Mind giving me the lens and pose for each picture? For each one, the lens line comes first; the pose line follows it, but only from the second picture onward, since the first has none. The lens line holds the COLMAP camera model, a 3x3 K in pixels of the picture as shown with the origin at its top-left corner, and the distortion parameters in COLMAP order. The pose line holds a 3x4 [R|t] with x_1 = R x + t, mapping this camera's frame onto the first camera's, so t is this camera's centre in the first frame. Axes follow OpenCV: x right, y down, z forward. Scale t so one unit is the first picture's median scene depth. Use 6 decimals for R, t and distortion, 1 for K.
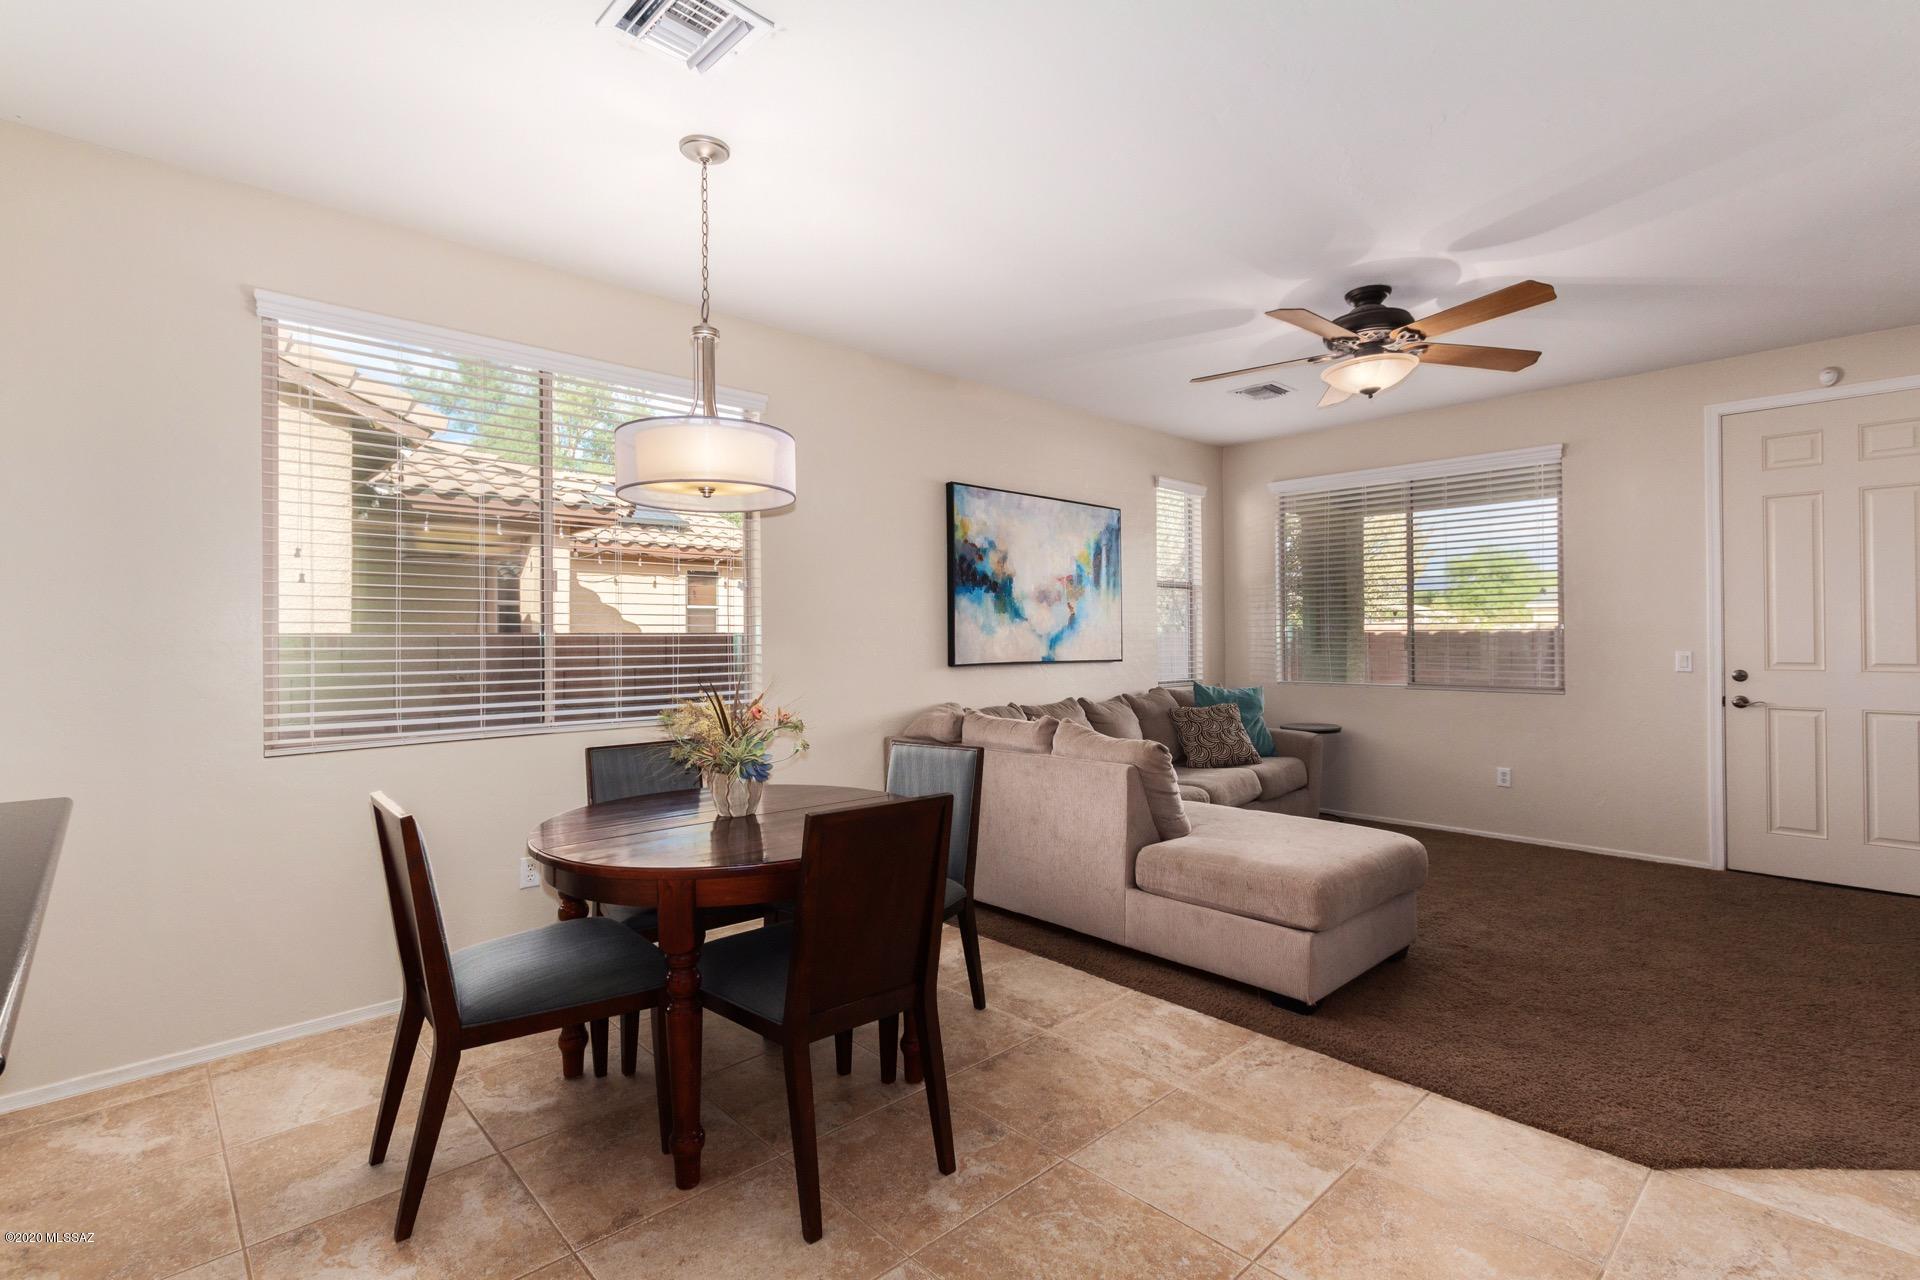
lens RADIAL K [[902.8, 0, 966.5], [0, 902.8, 632.1], [0, 0, 1]] dist [0.000383, -0.000381]
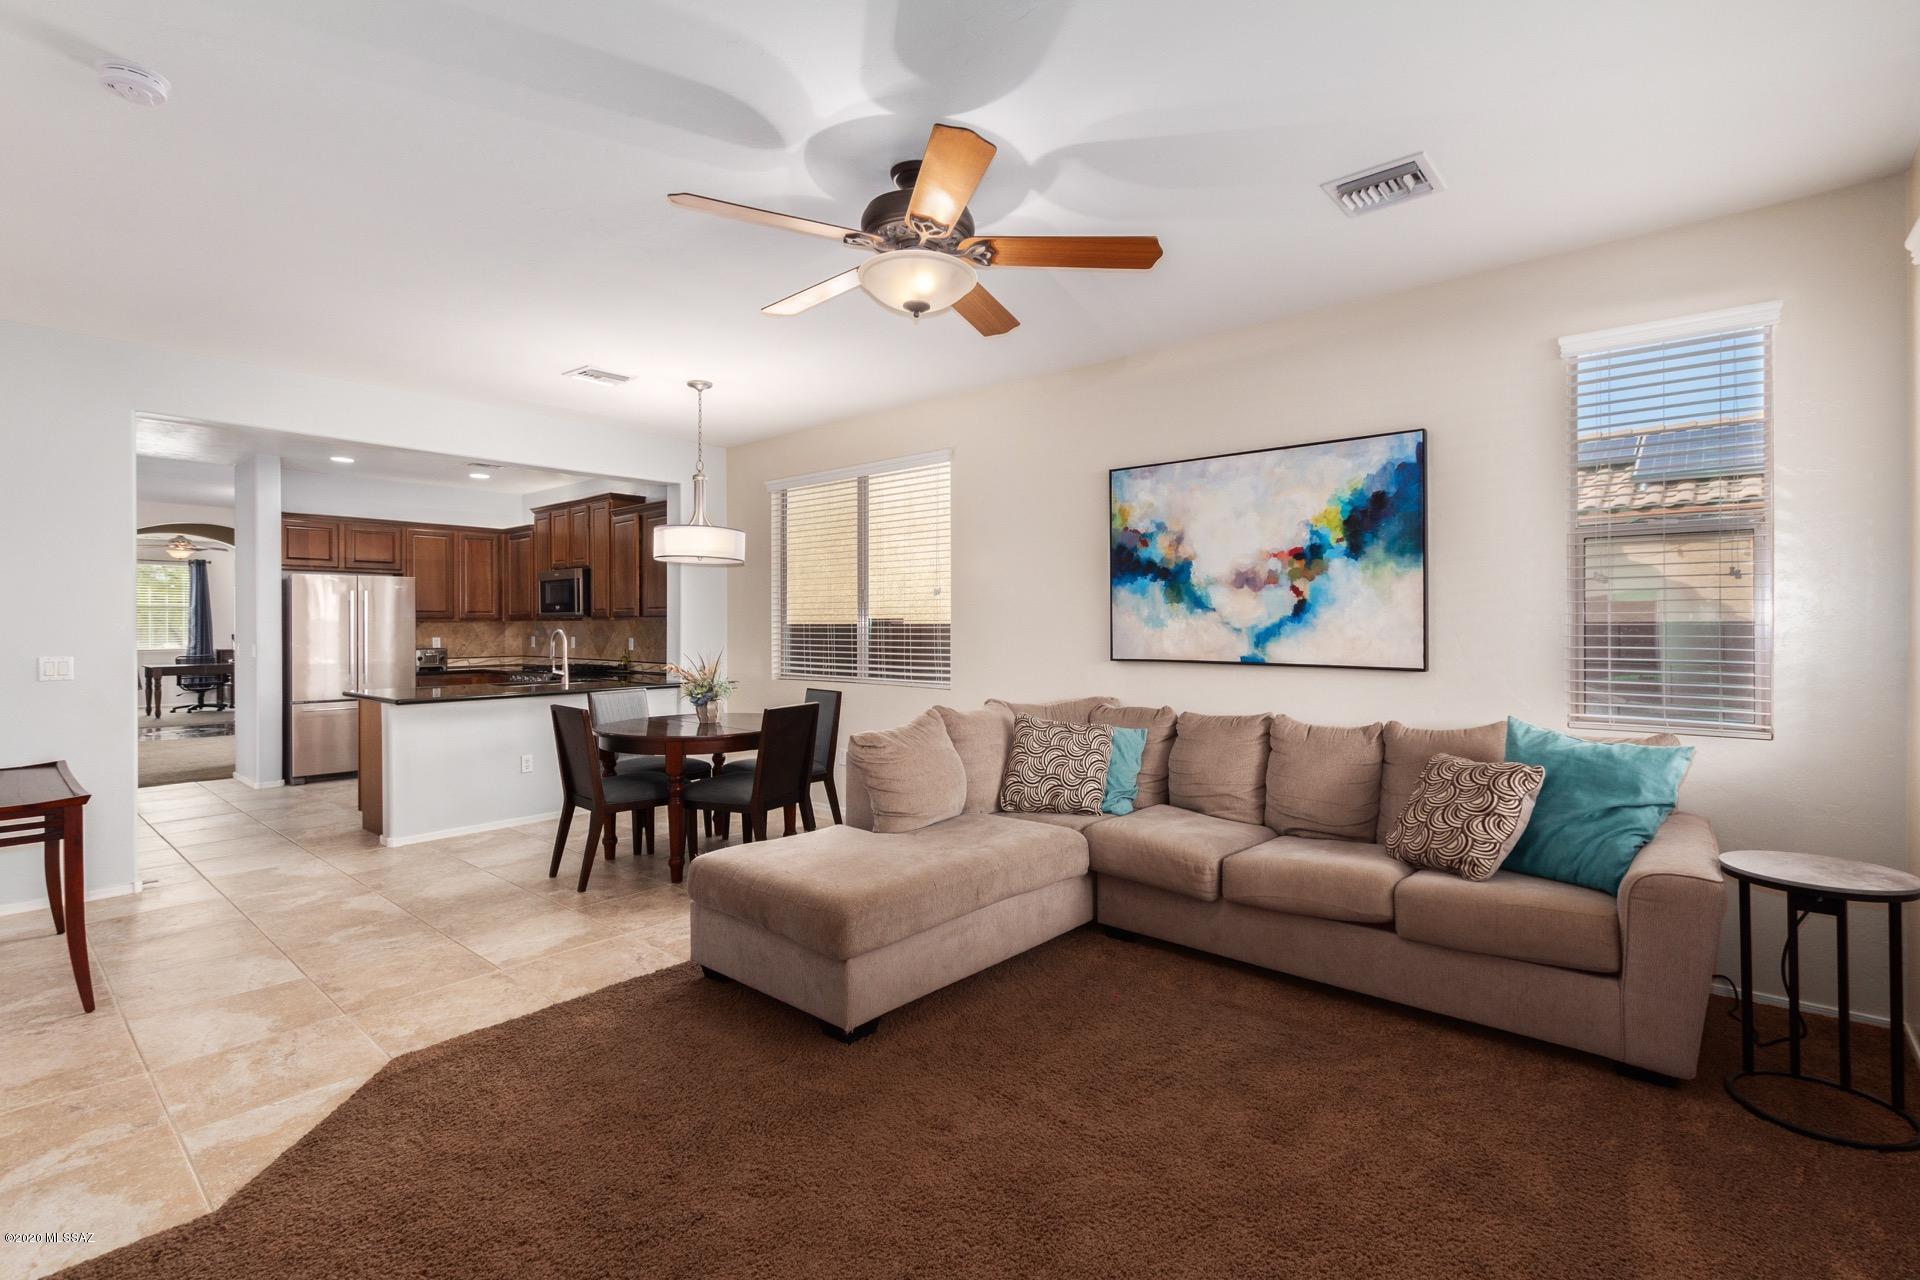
lens RADIAL K [[902.8, 0, 968.1], [0, 902.8, 630.5], [0, 0, 1]] dist [0.000383, -0.000381]
pose [[0.085326, 0.011728, -0.996284, 0.909798], [0.005188, 0.999912, 0.012215, -0.006739], [0.996340, -0.006211, 0.085258, 0.743108]]
